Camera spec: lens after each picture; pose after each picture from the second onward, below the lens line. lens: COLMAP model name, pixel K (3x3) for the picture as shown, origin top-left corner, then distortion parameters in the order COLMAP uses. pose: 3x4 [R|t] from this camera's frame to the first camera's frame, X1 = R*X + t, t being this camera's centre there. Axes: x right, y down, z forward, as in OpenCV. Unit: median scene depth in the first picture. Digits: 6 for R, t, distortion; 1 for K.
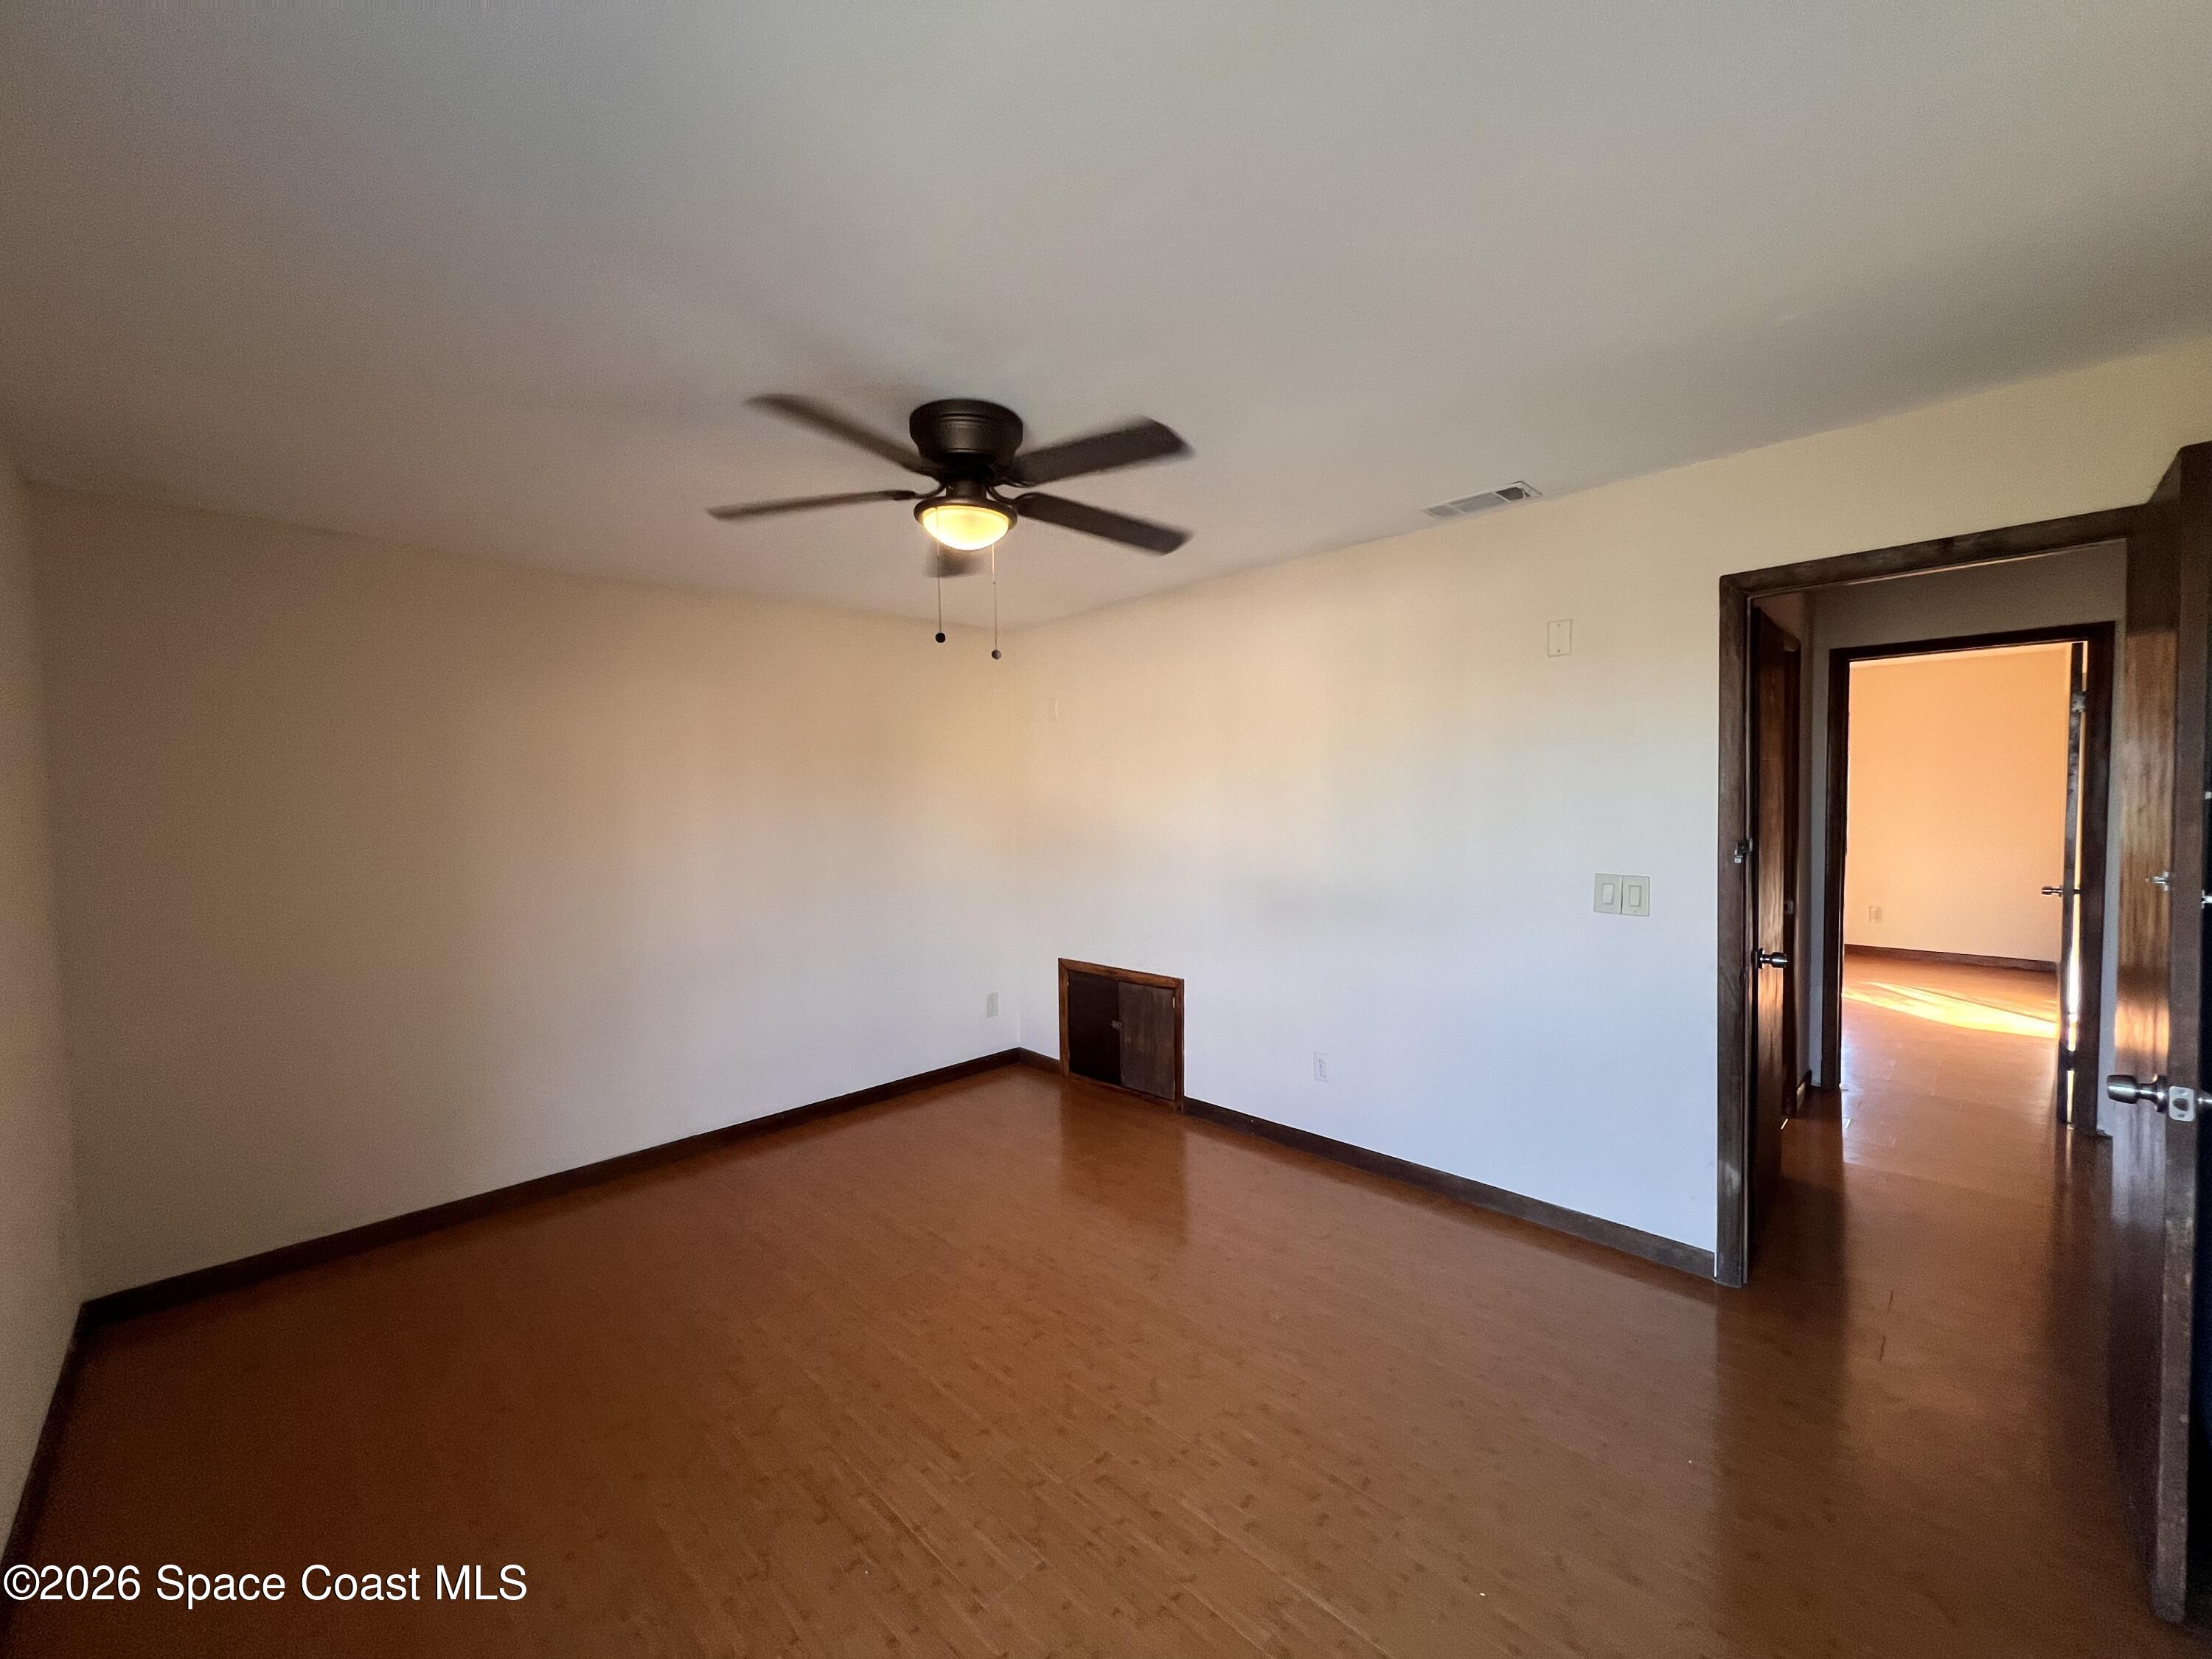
lens RADIAL K [[883.6, 0, 1103.2], [0, 883.6, 830.8], [0, 0, 1]] dist [0.001497, -0.000064]
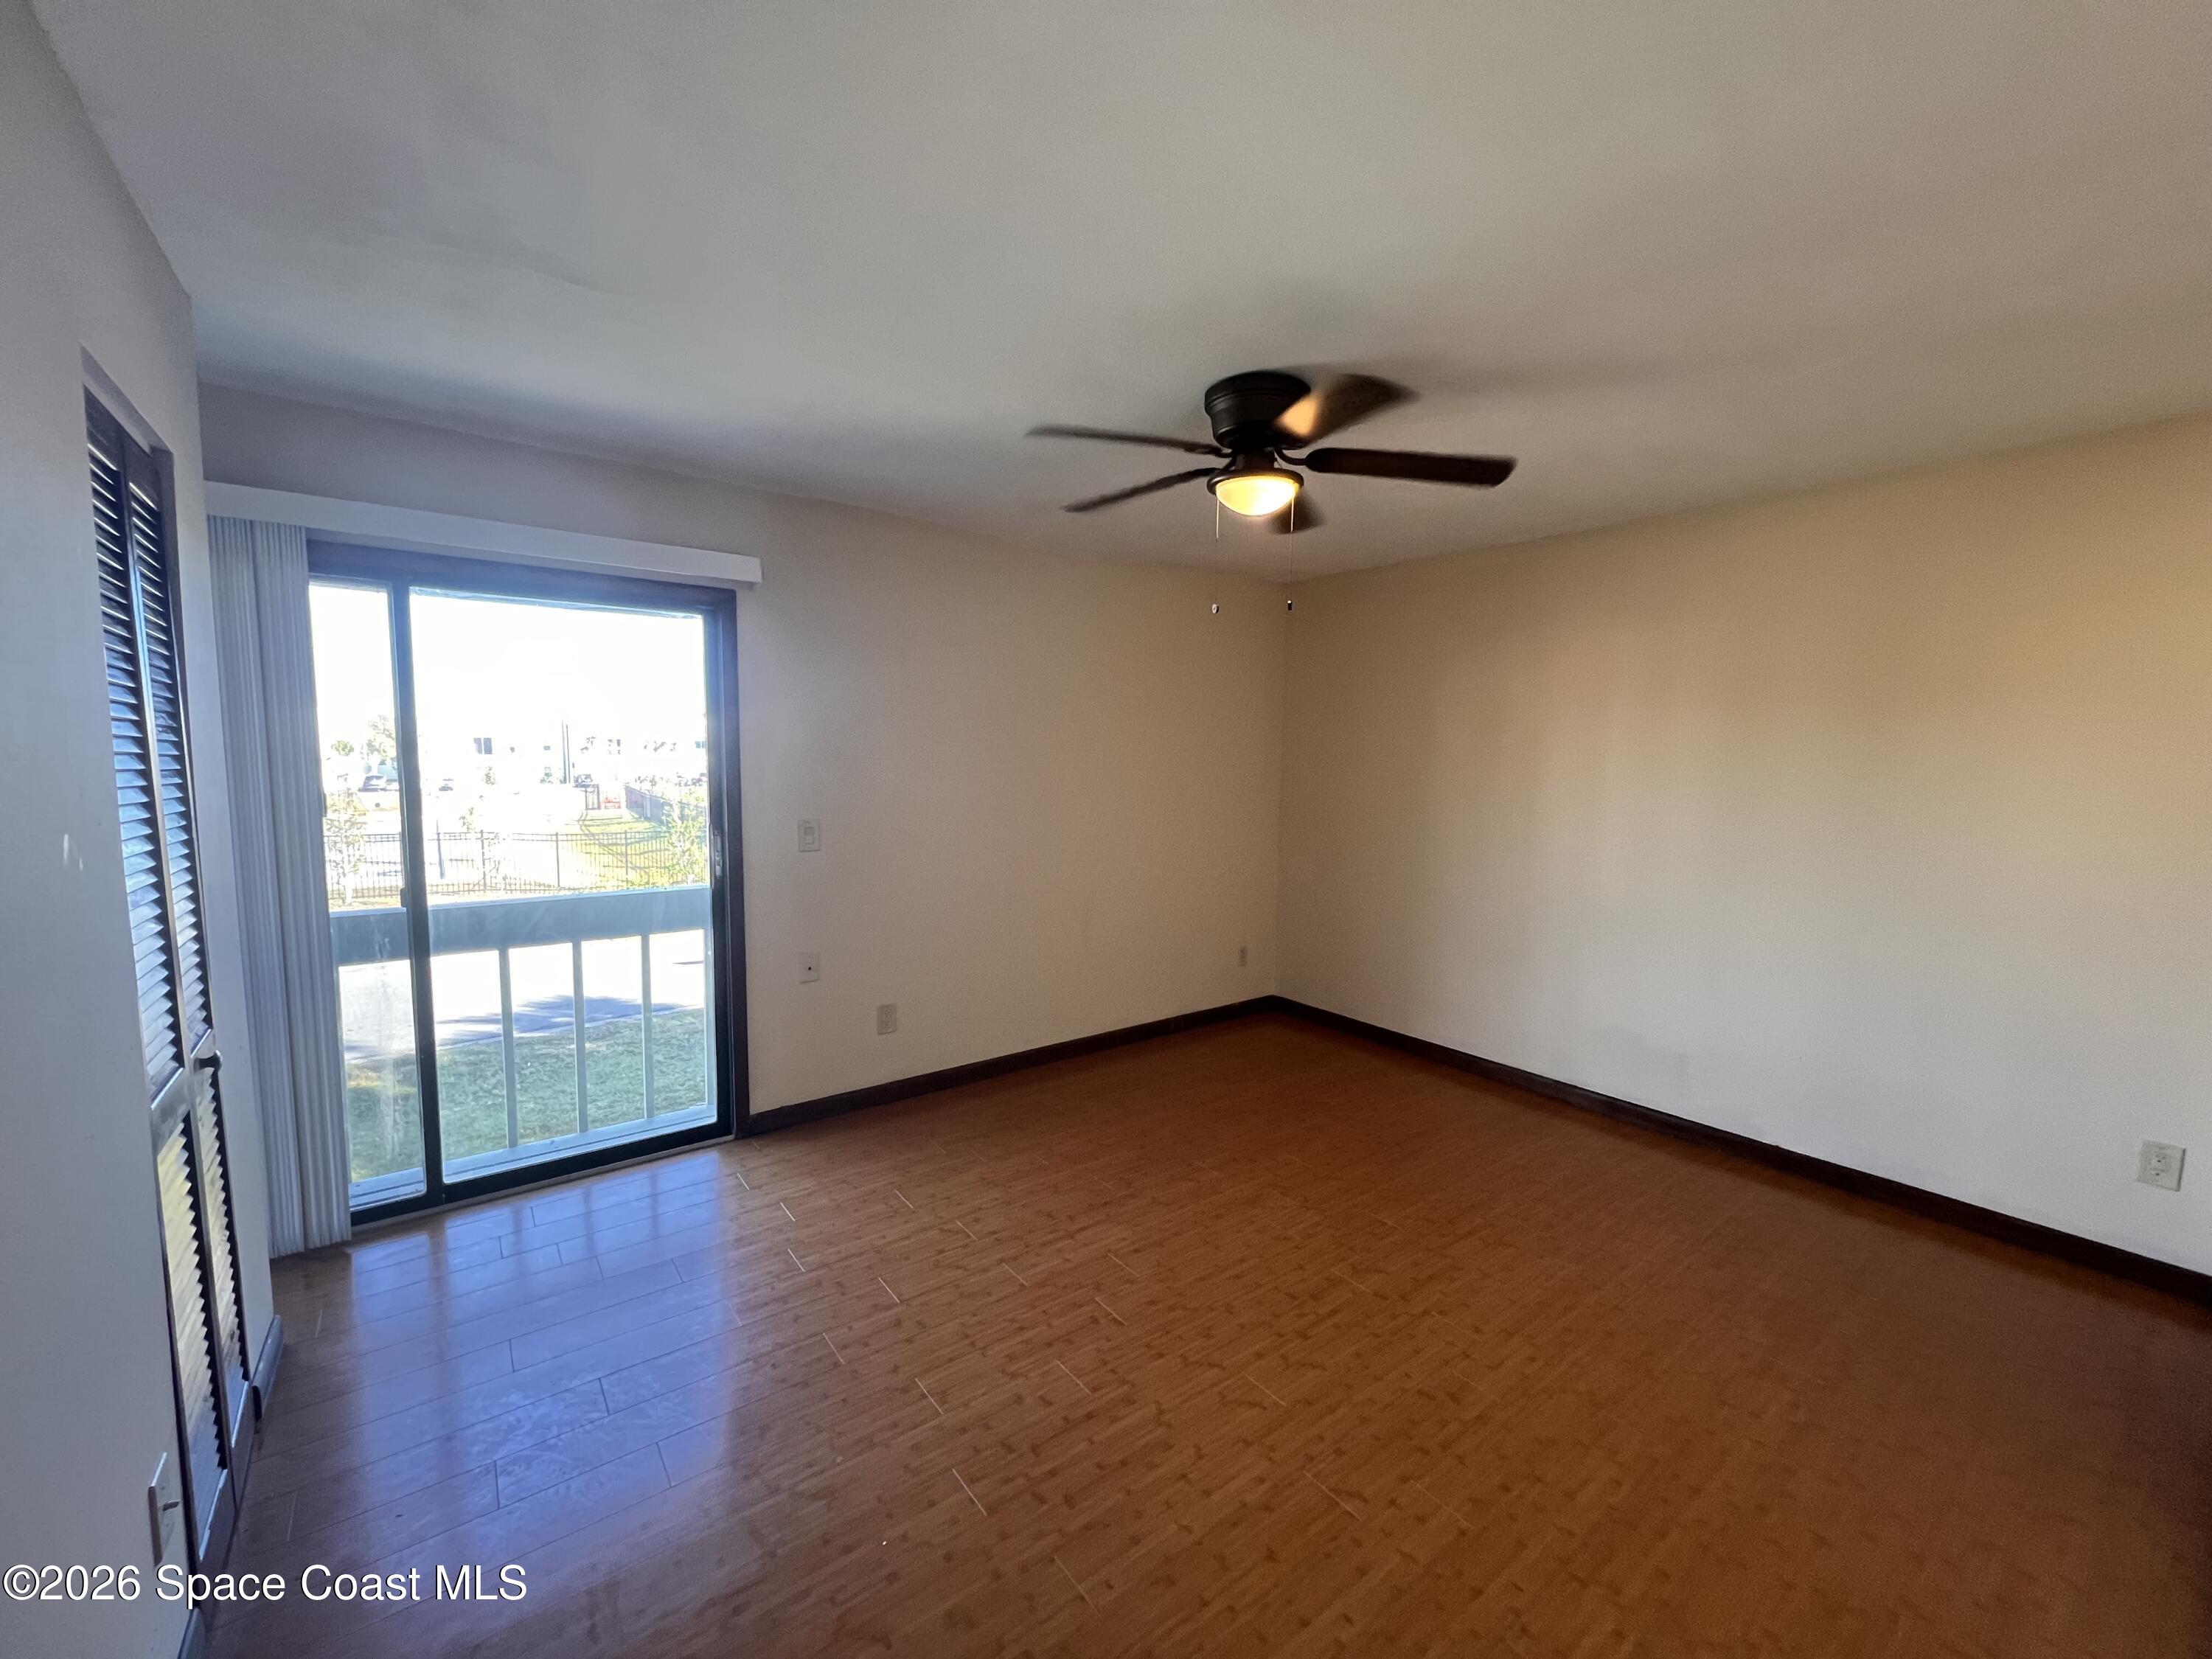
lens RADIAL K [[883.6, 0, 1103.2], [0, 883.6, 830.8], [0, 0, 1]] dist [0.001497, -0.000064]
pose [[-0.133665, 0.104276, -0.985525, 0.975287], [-0.045200, 0.992773, 0.111173, -0.053082], [0.989995, 0.059405, -0.127986, 0.989399]]
